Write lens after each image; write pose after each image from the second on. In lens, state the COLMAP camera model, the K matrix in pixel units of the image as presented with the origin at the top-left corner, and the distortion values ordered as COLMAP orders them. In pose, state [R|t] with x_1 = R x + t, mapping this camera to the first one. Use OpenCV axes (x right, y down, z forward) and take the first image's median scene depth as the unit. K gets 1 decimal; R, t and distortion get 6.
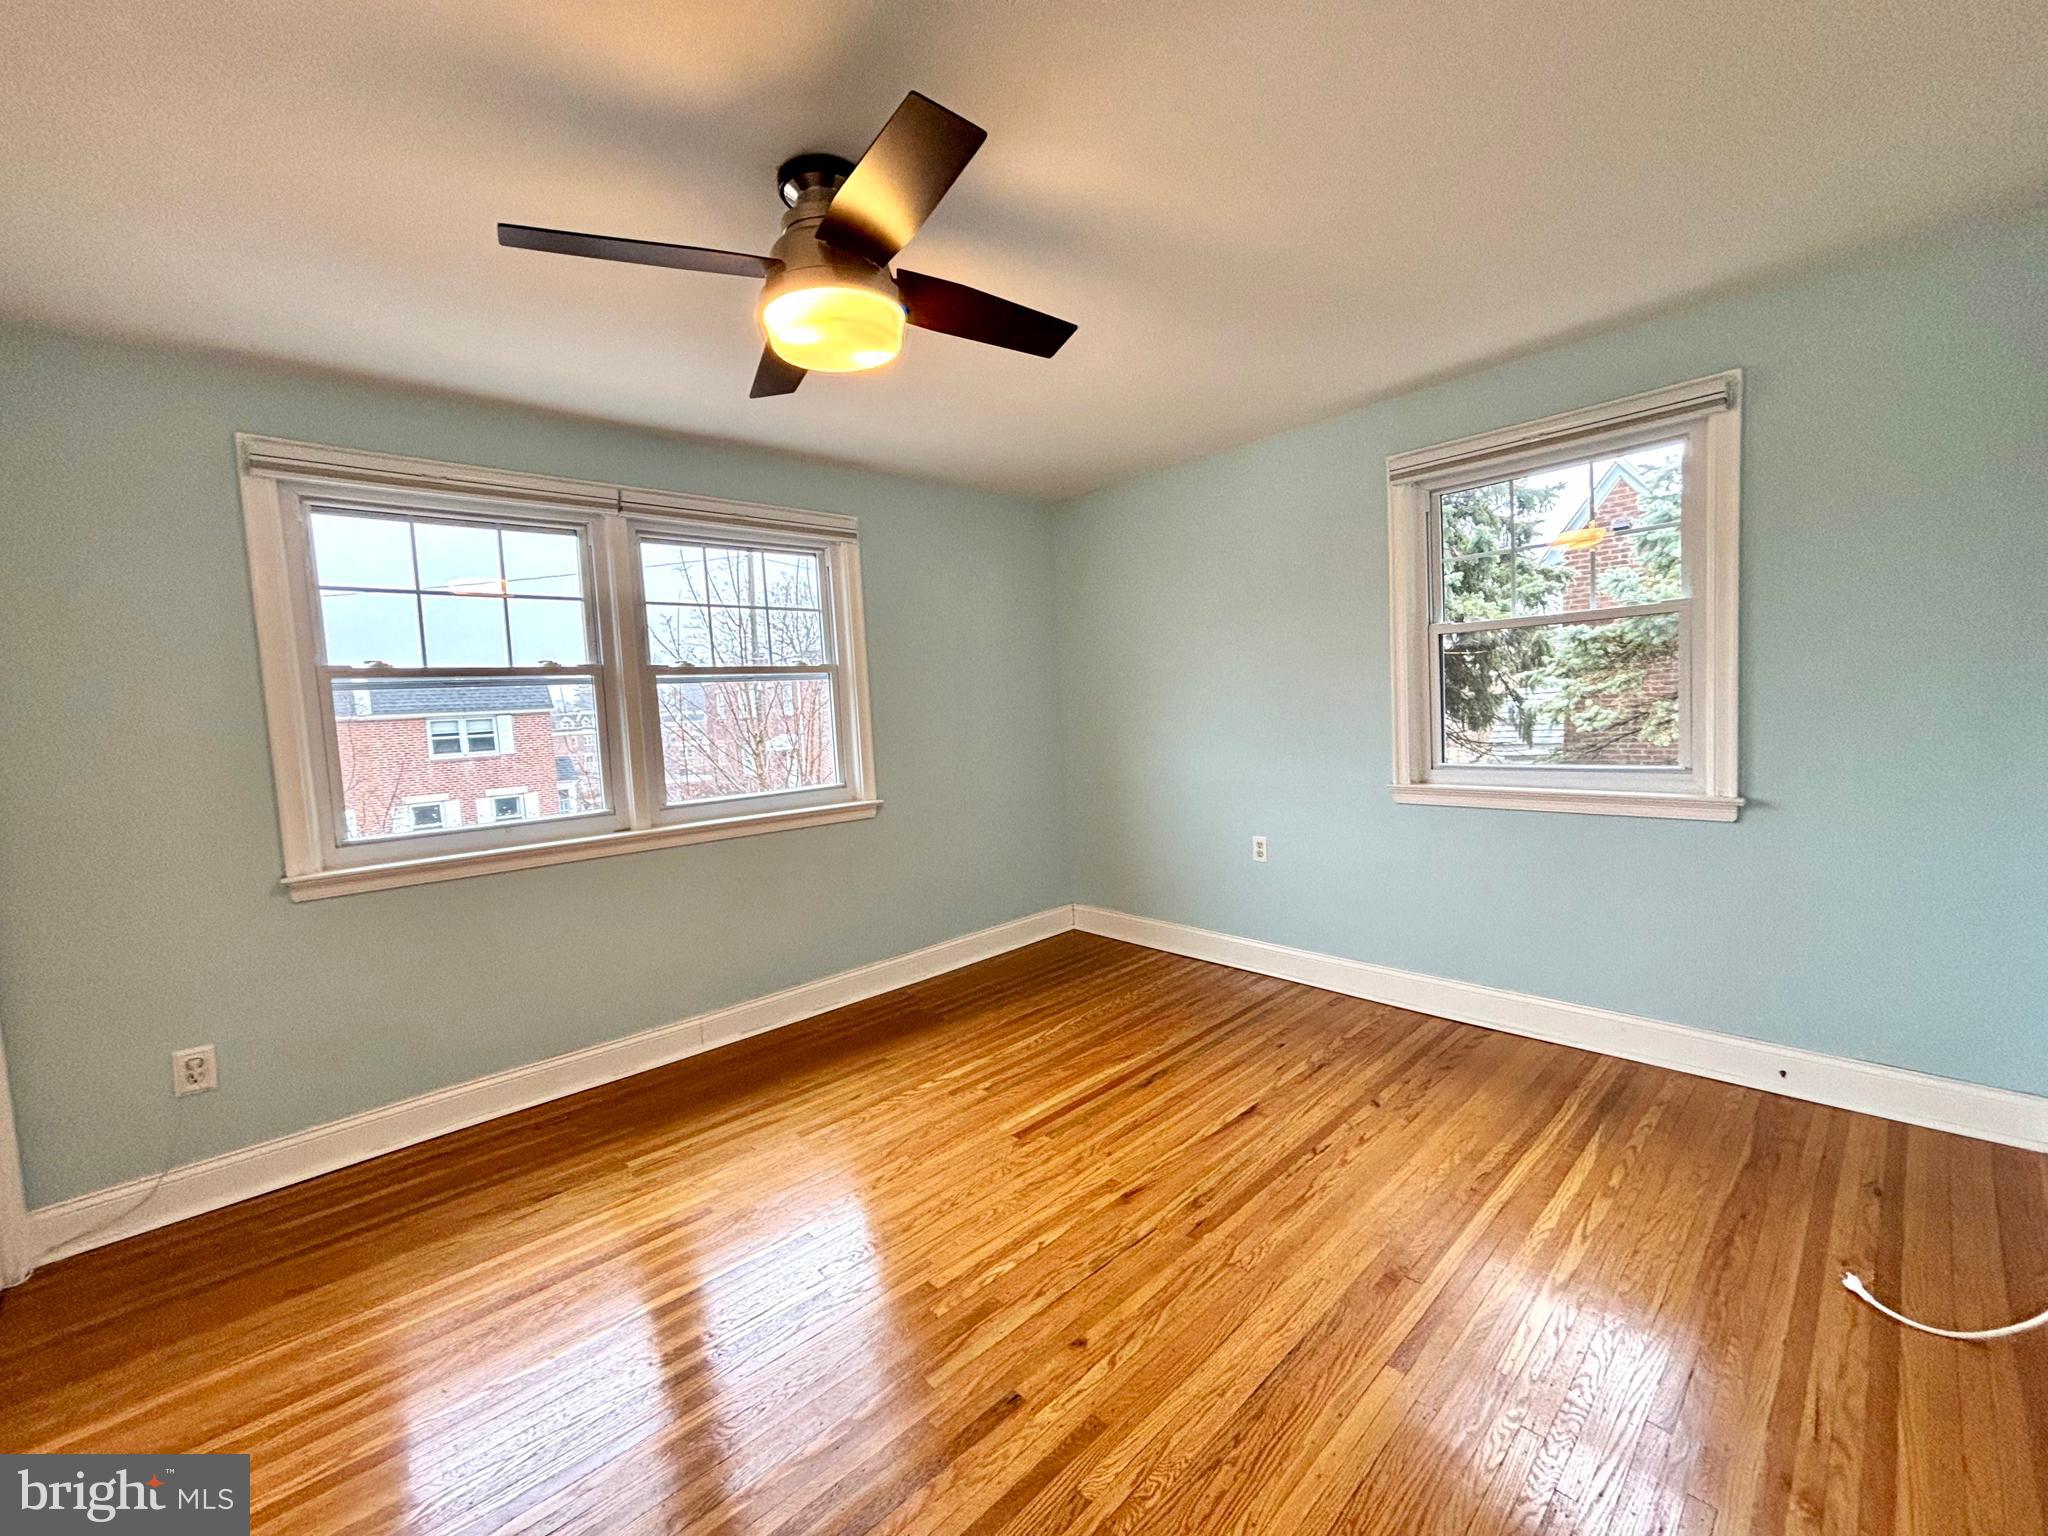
lens RADIAL K [[836.2, 0, 1025.2], [0, 836.2, 763.0], [0, 0, 1]] dist [0.014829, -0.000003]
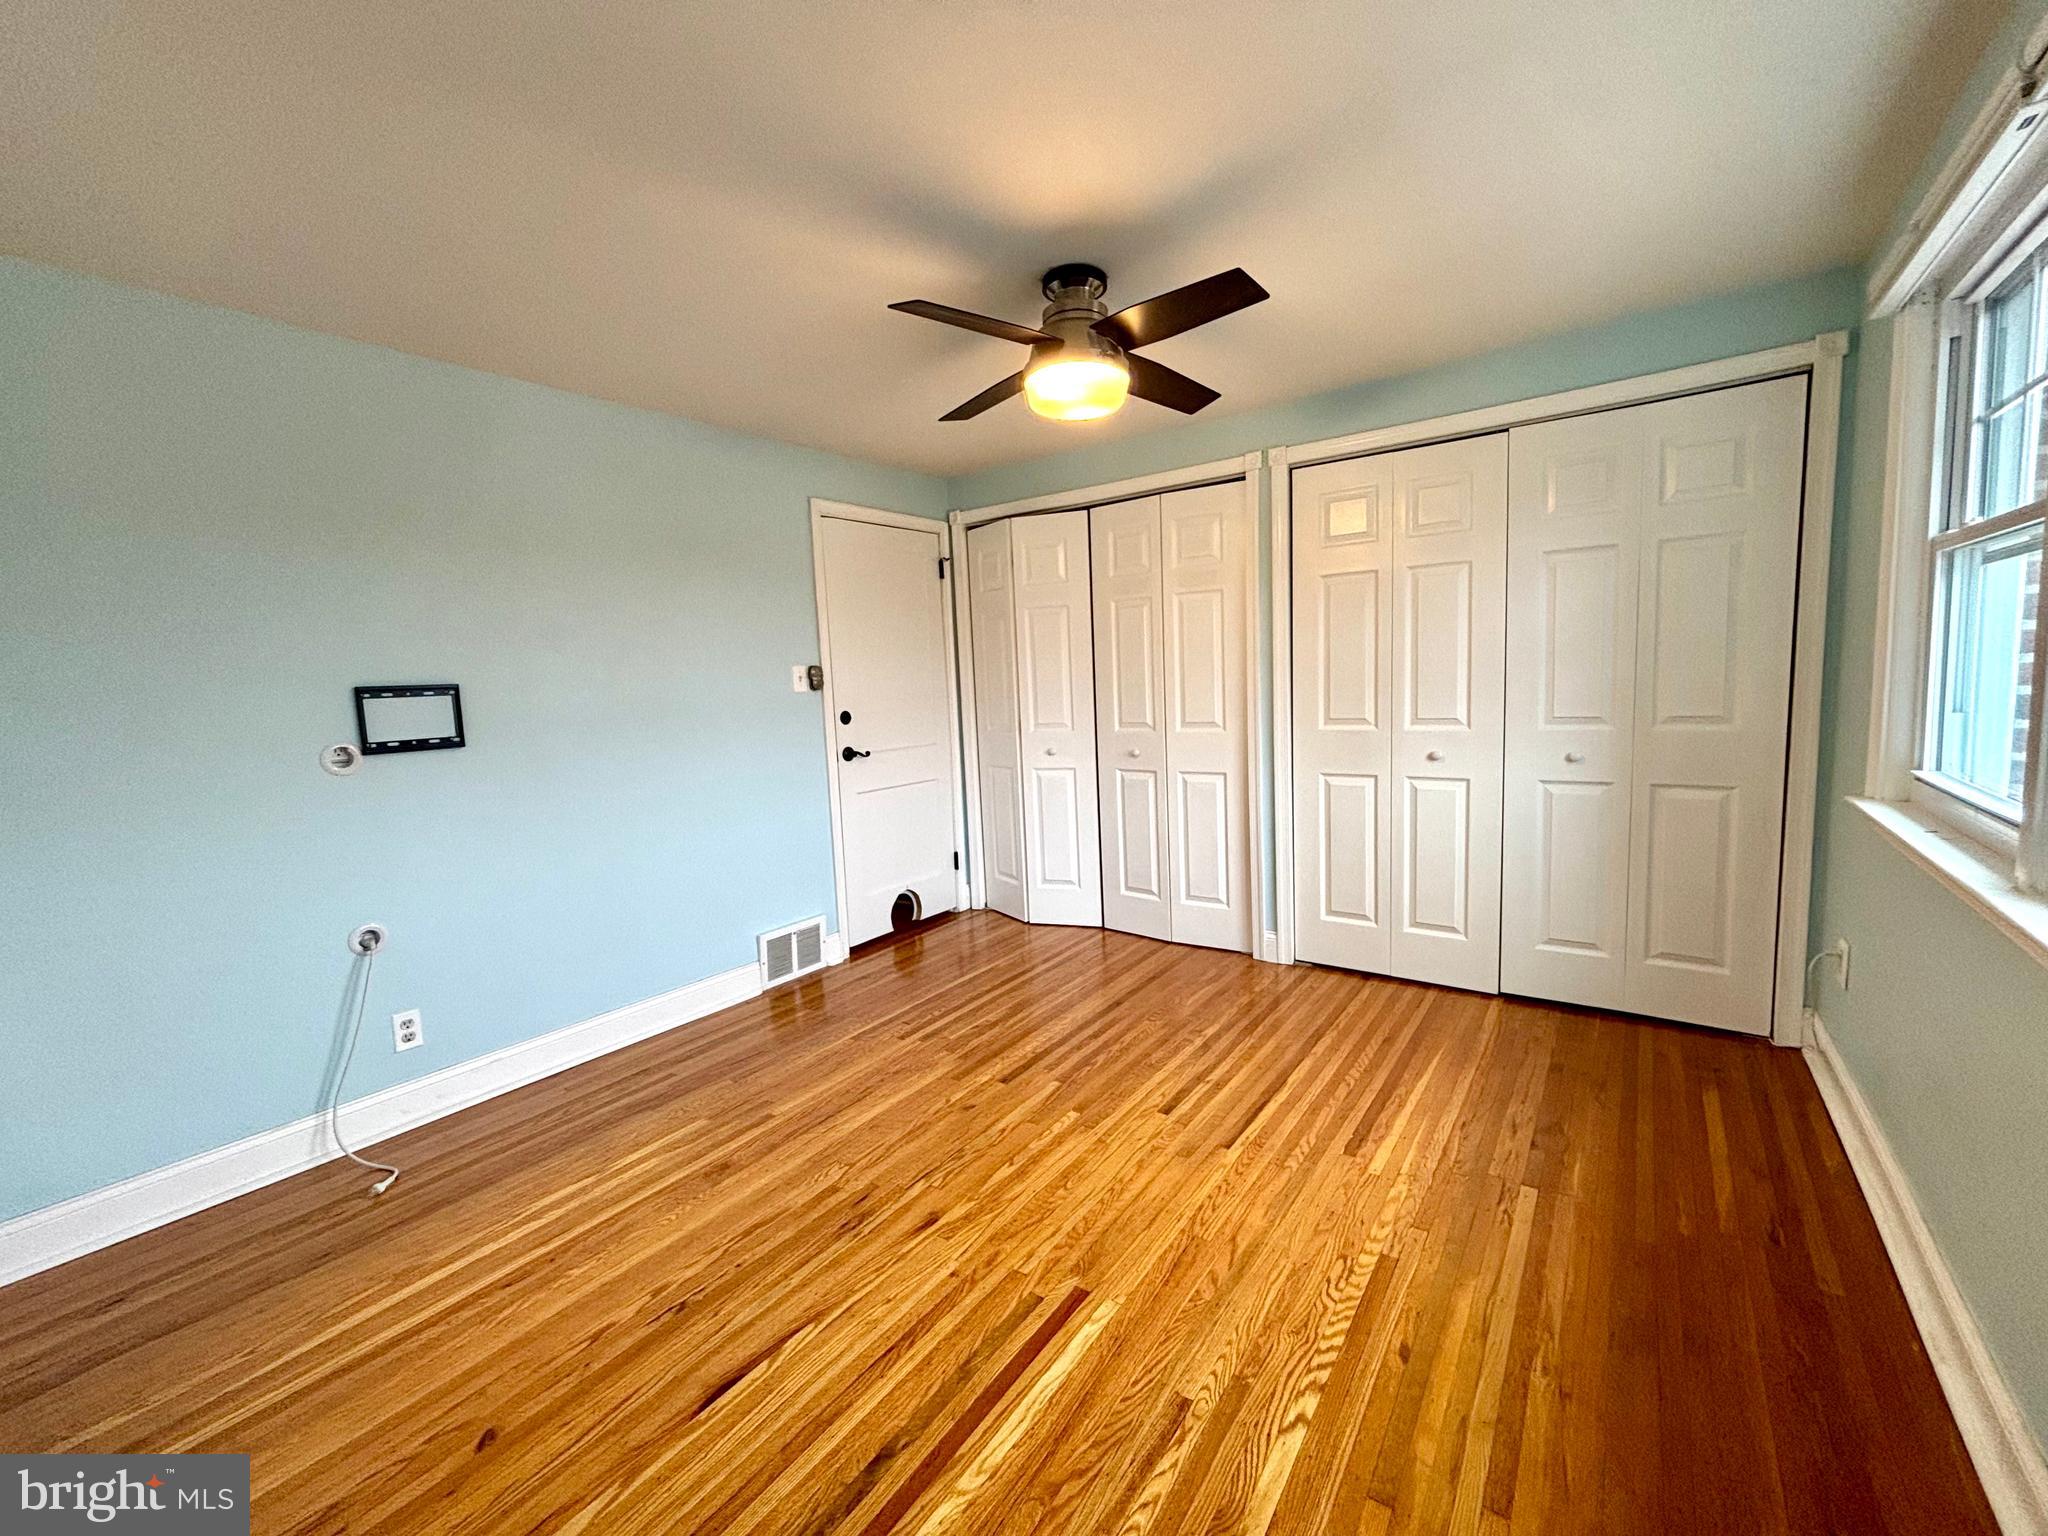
lens RADIAL K [[836.2, 0, 1025.2], [0, 836.2, 763.0], [0, 0, 1]] dist [0.014829, -0.000003]
pose [[-0.976336, 0.117265, -0.181707, 0.128044], [0.082796, 0.978892, 0.186855, -0.141747], [0.199784, 0.167389, -0.965436, 1.806172]]
